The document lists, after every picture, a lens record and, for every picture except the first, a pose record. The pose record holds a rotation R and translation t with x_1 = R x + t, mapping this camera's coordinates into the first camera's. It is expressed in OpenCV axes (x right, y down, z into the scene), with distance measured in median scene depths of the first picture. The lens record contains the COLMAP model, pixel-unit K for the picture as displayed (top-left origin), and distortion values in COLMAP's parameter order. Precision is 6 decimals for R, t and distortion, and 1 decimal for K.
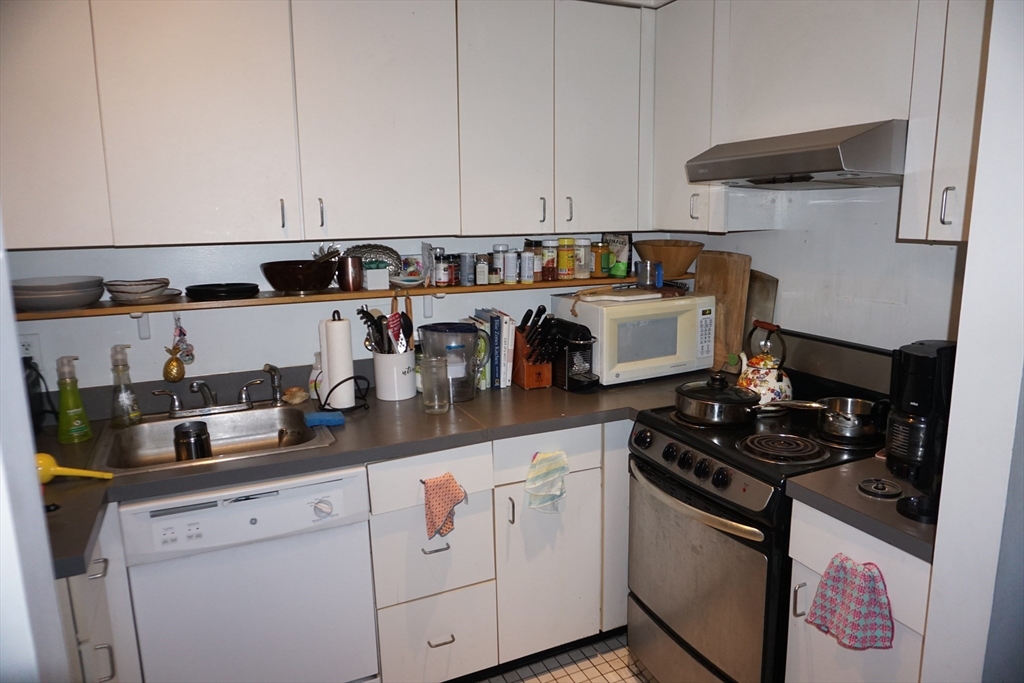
lens RADIAL K [[686.4, 0, 512.0], [0, 686.4, 341.5], [0, 0, 1]] dist [-0.056890, 0.041325]
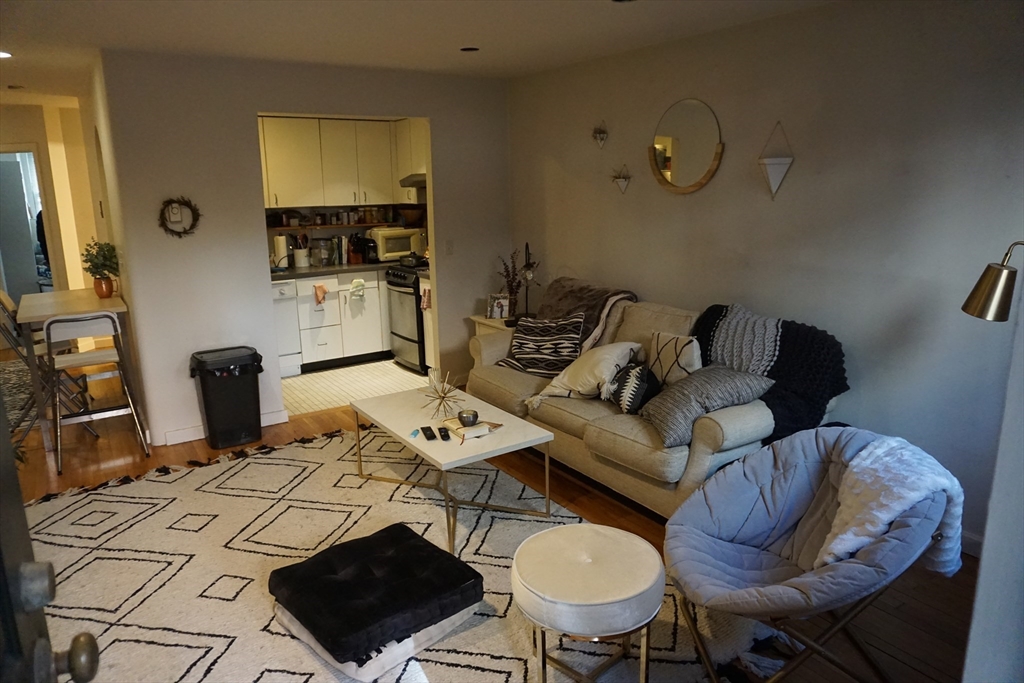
lens RADIAL K [[686.4, 0, 512.0], [0, 686.4, 341.5], [0, 0, 1]] dist [-0.056890, 0.041325]
pose [[0.987585, -0.035179, 0.153093, 0.224731], [0.030733, 0.999037, 0.031308, 0.319543], [-0.154047, -0.026214, 0.987716, -1.803035]]
